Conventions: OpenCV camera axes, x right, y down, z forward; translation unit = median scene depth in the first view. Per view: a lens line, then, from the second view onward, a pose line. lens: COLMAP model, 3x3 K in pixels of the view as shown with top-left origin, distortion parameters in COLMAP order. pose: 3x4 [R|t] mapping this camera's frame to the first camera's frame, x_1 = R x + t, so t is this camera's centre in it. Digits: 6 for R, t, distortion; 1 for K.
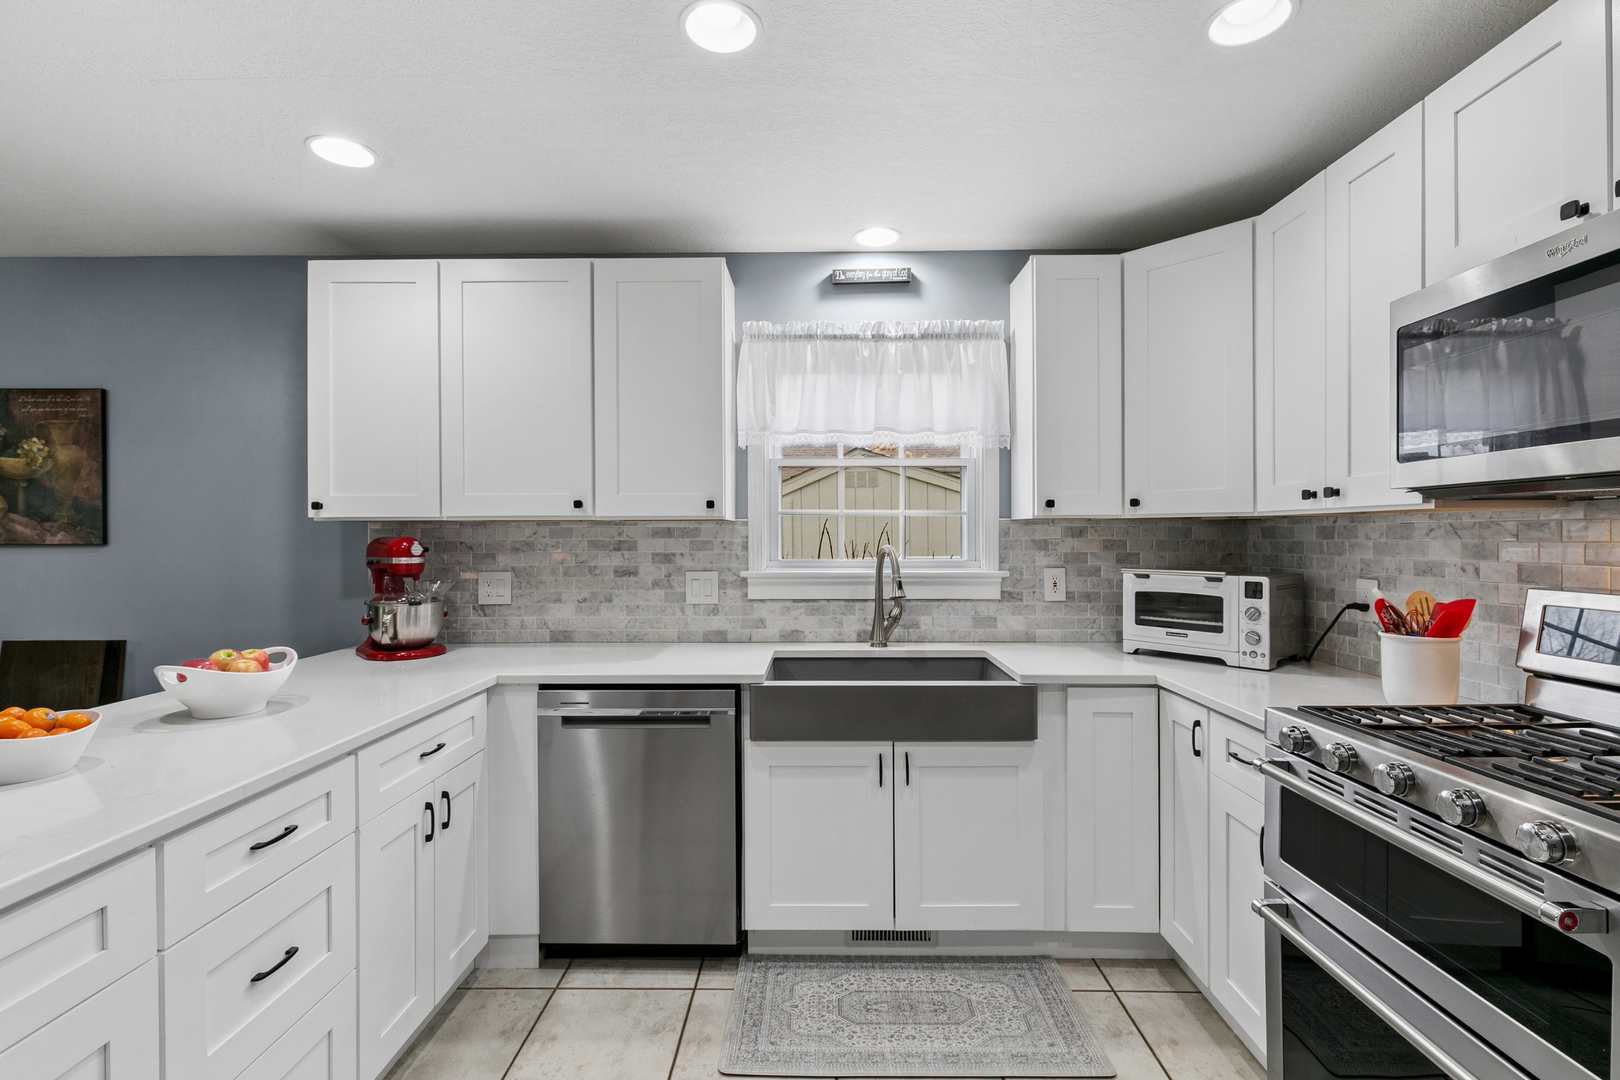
lens RADIAL K [[726.6, 0, 815.5], [0, 726.6, 536.1], [0, 0, 1]] dist [0.003255, -0.000478]
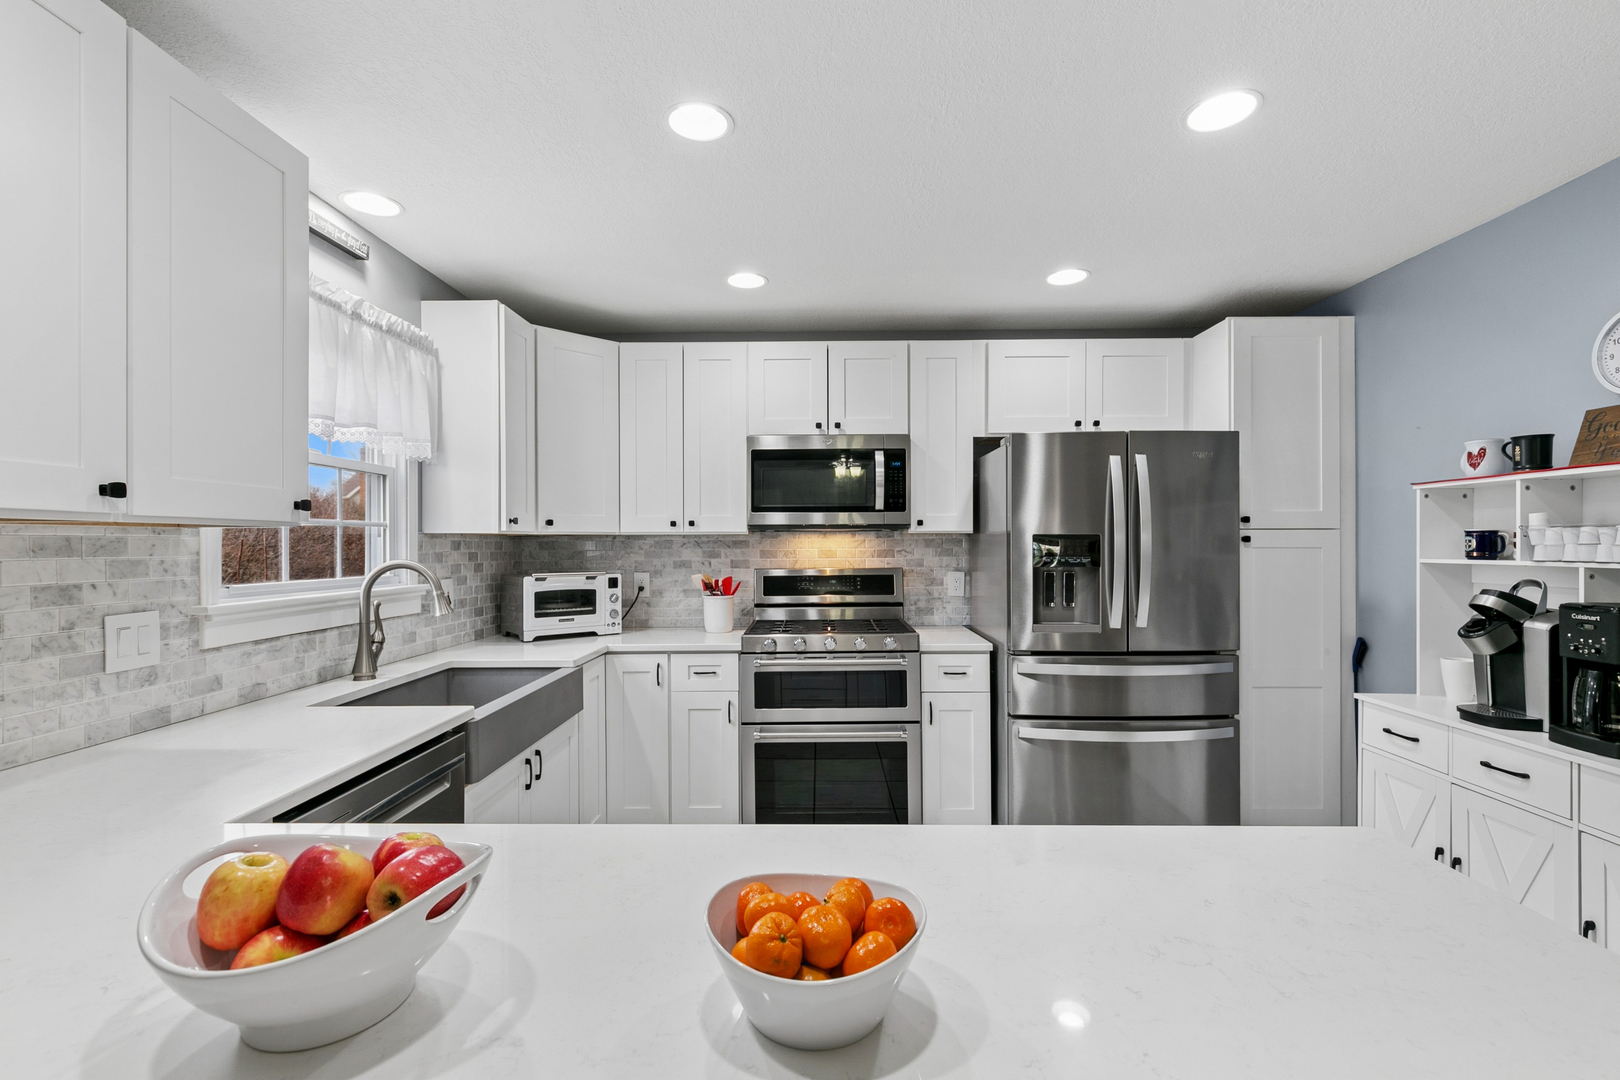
lens RADIAL K [[723.9, 0, 808.1], [0, 723.9, 543.6], [0, 0, 1]] dist [0.002735, -0.000723]
pose [[0.010935, 0.002076, 0.999938, -0.762824], [0.007068, 0.999973, -0.002153, -0.002111], [-0.999915, 0.007092, 0.010920, 0.471186]]
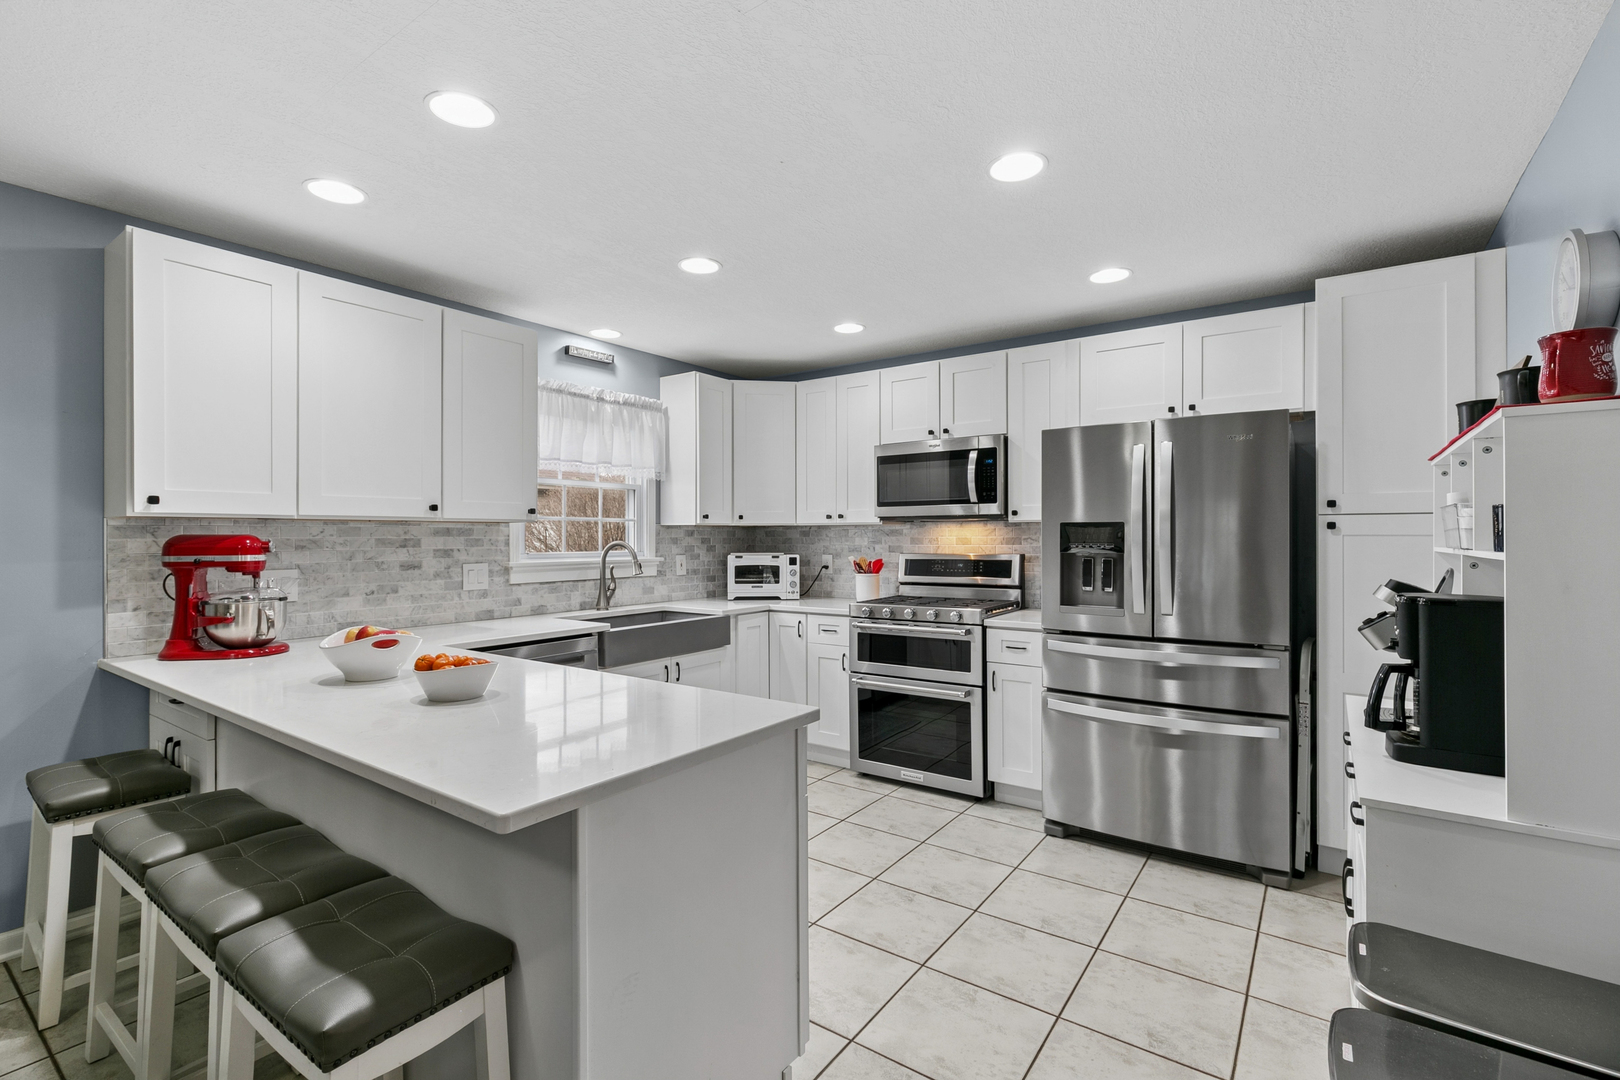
lens RADIAL K [[726.5, 0, 803.1], [0, 726.5, 533.9], [0, 0, 1]] dist [-0.001724, -0.000440]
pose [[0.578804, 0.004125, 0.815456, -0.879326], [0.003320, 0.999967, -0.007415, 0.009599], [-0.815460, 0.006999, 0.578771, -0.180362]]
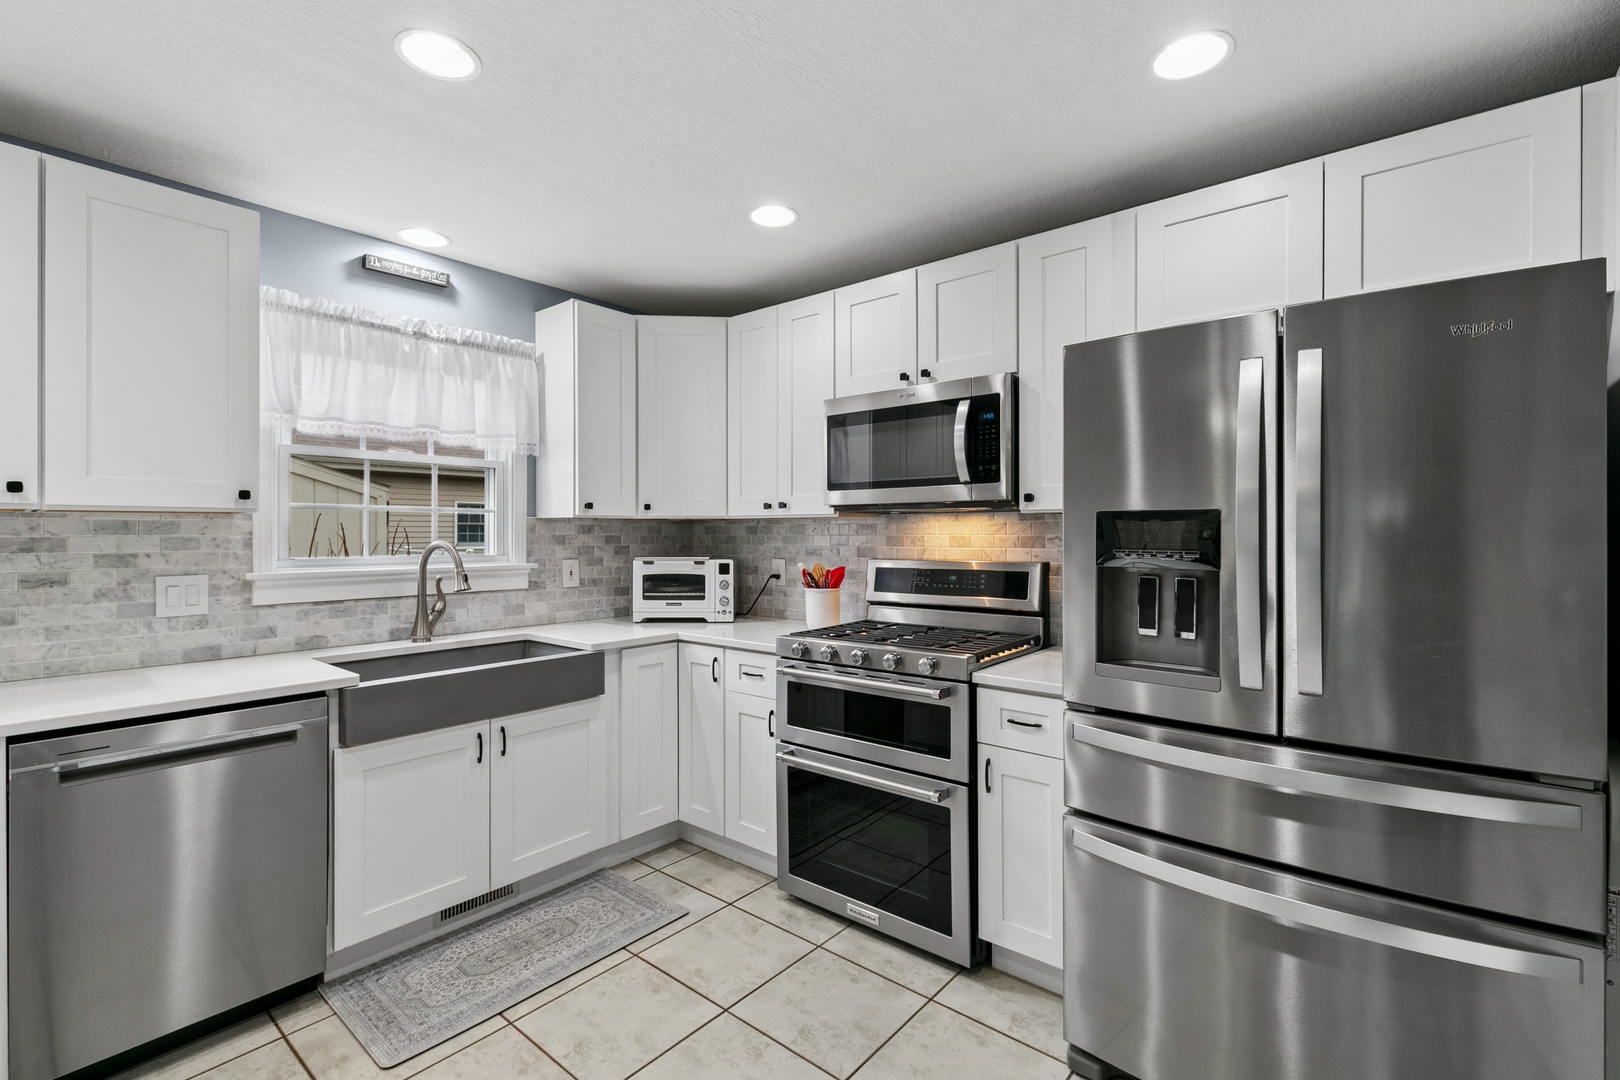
lens RADIAL K [[724.5, 0, 805.6], [0, 724.5, 530.1], [0, 0, 1]] dist [0.002279, -0.000510]
pose [[0.638099, 0.003741, 0.769945, -0.350123], [0.001506, 0.999980, -0.006106, 0.003942], [-0.769953, 0.005056, 0.638081, -0.053418]]
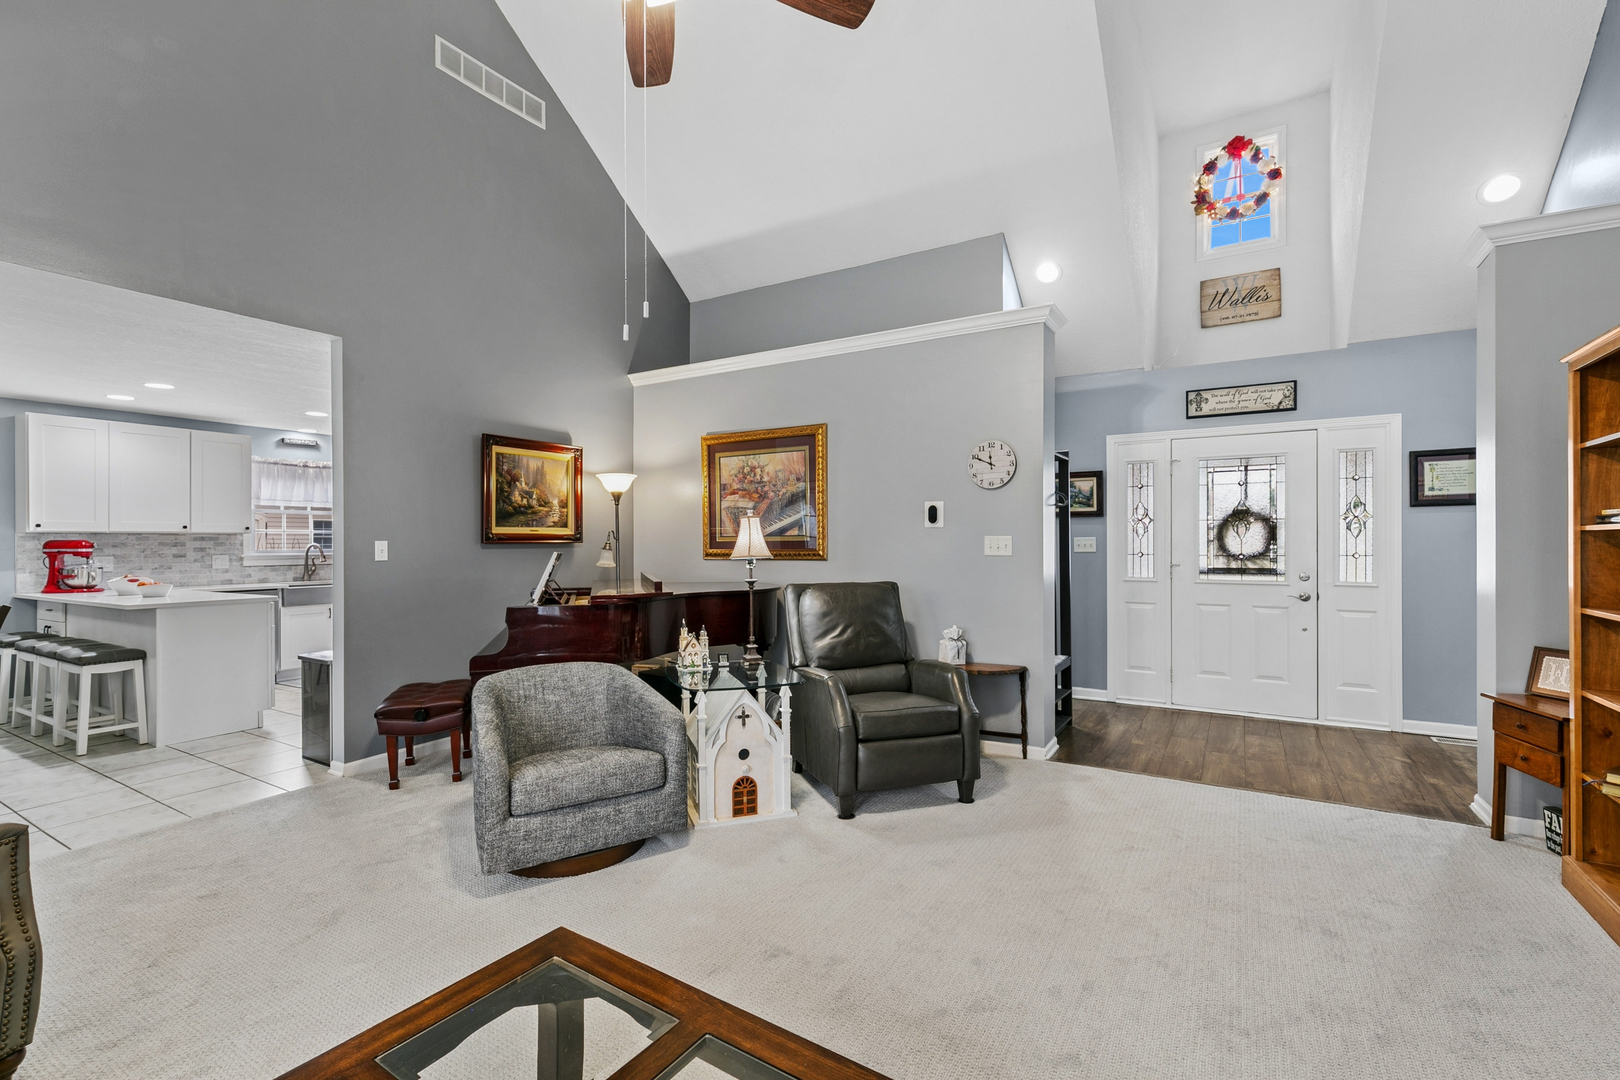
lens RADIAL K [[723.9, 0, 808.1], [0, 723.9, 543.6], [0, 0, 1]] dist [0.002735, -0.000723]
pose [[0.511931, 0.001314, 0.859026, -1.272103], [0.003869, 0.999985, -0.003836, 0.028620], [-0.859018, 0.005287, 0.511918, -1.975712]]
